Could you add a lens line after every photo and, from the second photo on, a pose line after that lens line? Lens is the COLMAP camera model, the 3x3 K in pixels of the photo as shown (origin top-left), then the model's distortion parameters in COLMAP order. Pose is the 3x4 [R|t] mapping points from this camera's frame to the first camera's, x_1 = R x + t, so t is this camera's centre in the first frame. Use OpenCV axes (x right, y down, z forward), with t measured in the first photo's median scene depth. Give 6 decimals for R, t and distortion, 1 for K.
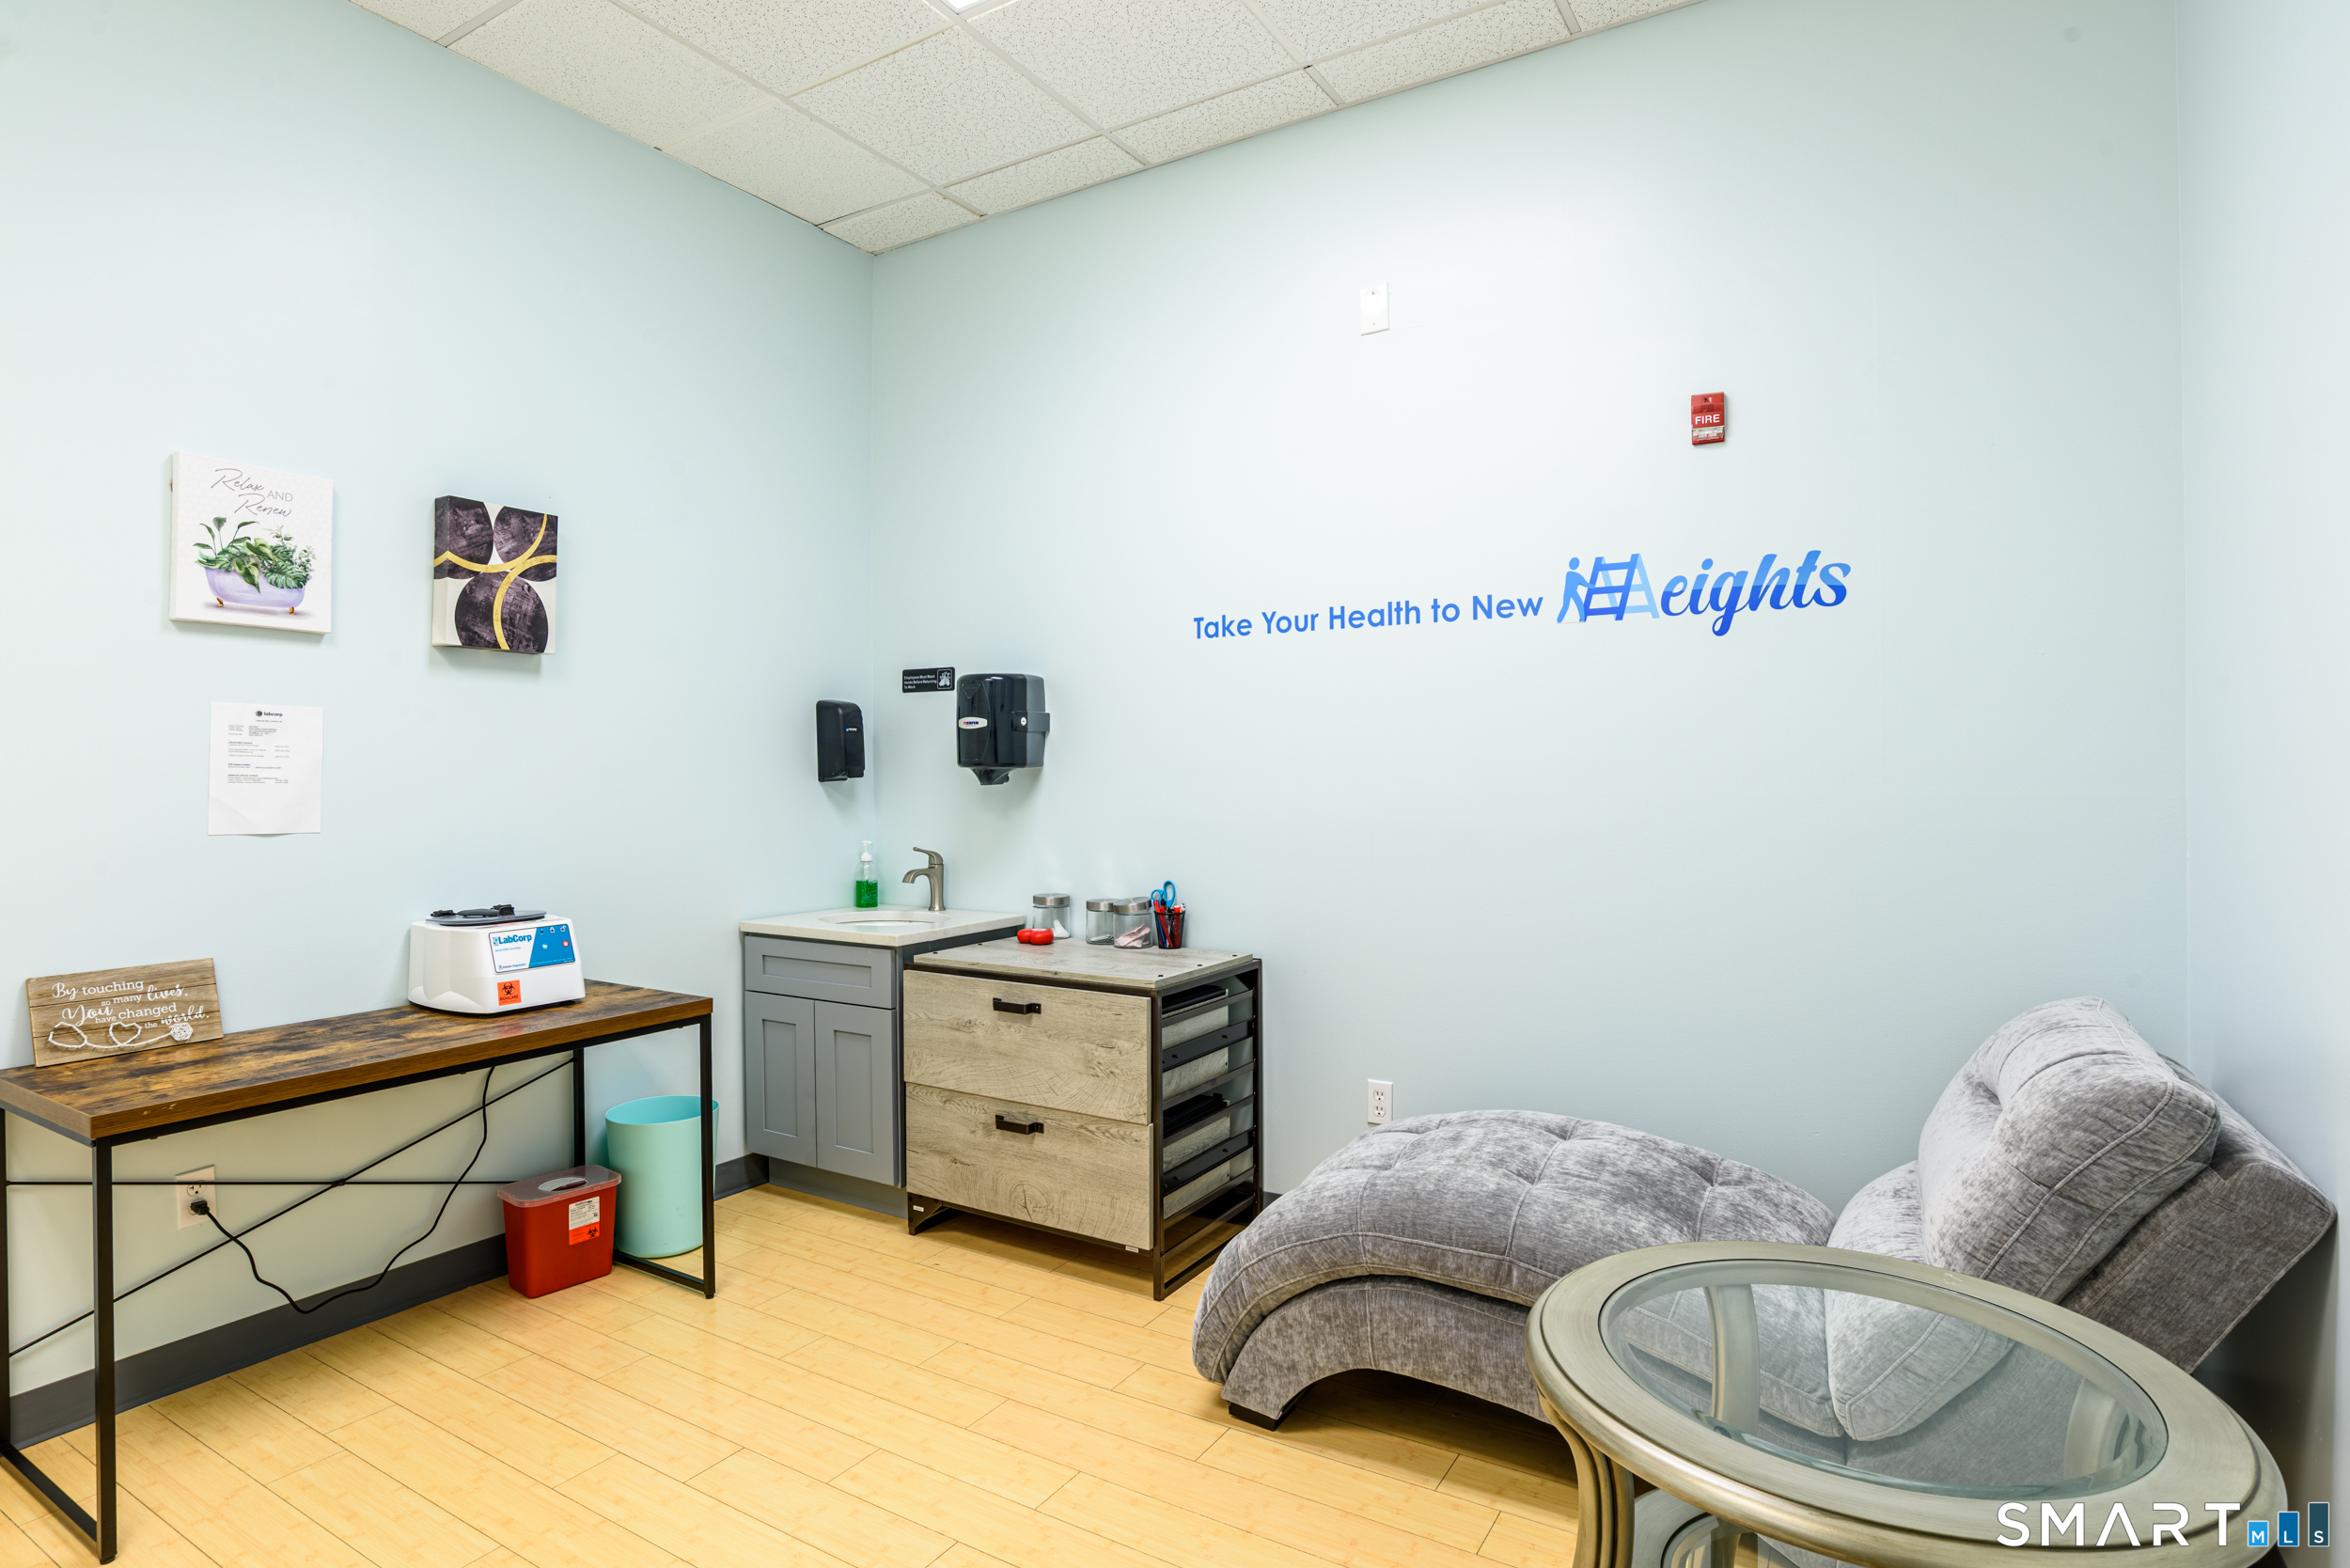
lens RADIAL K [[1230.4, 0, 1184.3], [0, 1230.4, 770.7], [0, 0, 1]] dist [-0.049228, 0.019817]
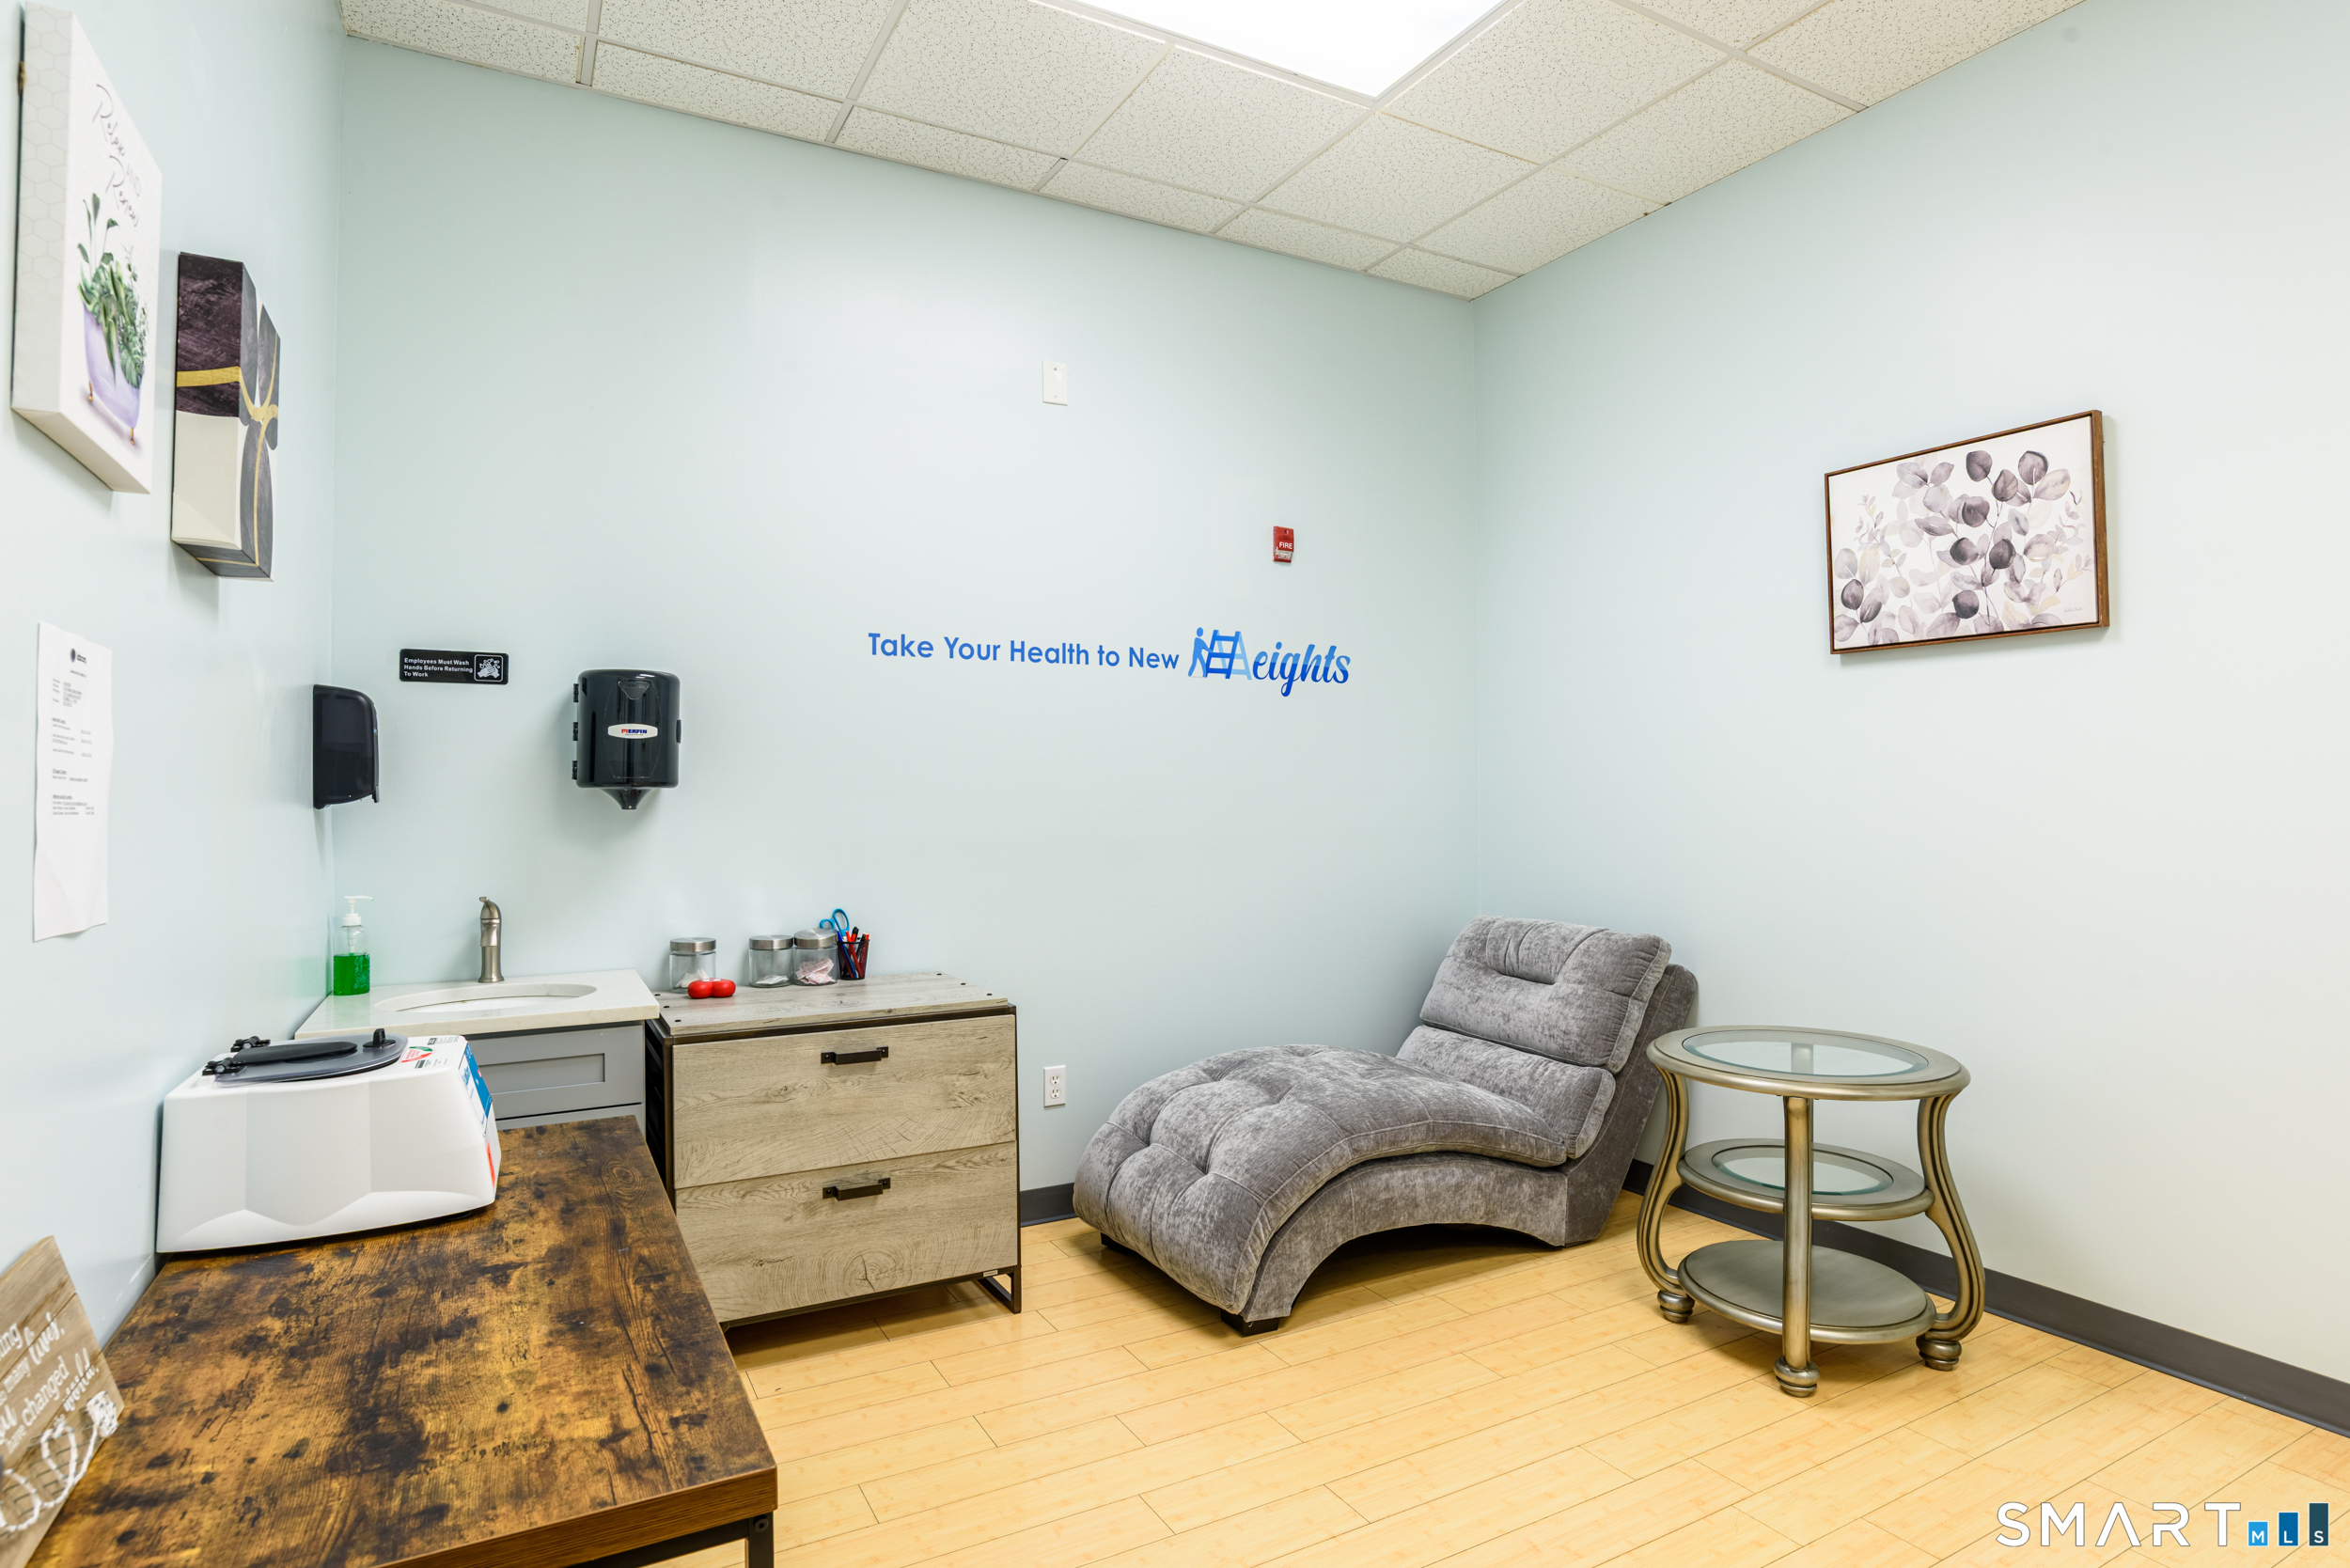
lens RADIAL K [[1230.4, 0, 1157.8], [0, 1230.4, 779.1], [0, 0, 1]] dist [-0.049228, 0.019817]
pose [[0.502612, 0.011274, 0.864439, -0.799544], [0.005641, 0.999851, -0.016320, 0.007976], [-0.864494, 0.013079, 0.502474, 0.366608]]
